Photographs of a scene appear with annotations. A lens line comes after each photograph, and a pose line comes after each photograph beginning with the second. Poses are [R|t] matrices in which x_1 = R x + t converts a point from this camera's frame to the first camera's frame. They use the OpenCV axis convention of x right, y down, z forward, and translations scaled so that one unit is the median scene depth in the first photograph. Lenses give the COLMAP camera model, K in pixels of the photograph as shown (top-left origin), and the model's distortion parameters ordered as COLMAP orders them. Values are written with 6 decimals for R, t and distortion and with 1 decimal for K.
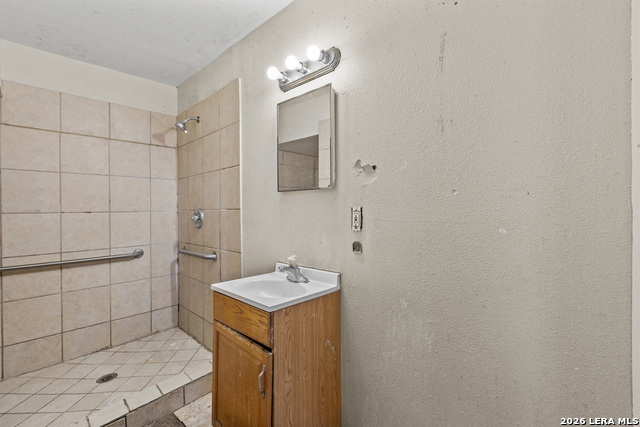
lens RADIAL K [[284.8, 0, 318.1], [0, 284.8, 209.9], [0, 0, 1]] dist [-0.000644, -0.000531]
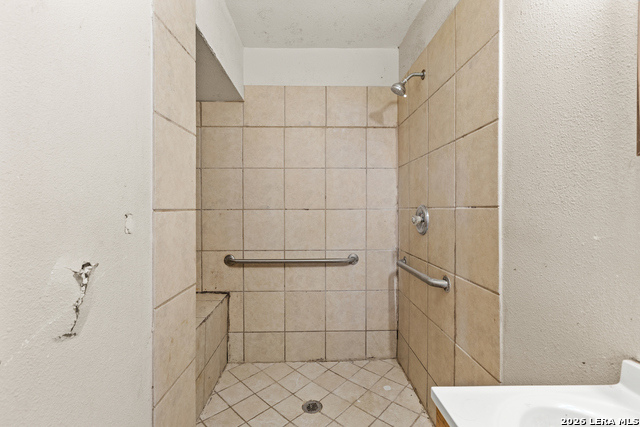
lens RADIAL K [[284.8, 0, 317.2], [0, 284.8, 208.7], [0, 0, 1]] dist [-0.000644, -0.000531]
pose [[0.709513, 0.010462, -0.704615, -0.126228], [-0.008957, 0.999943, 0.005828, 0.000538], [0.704635, 0.002176, 0.709566, 0.361122]]
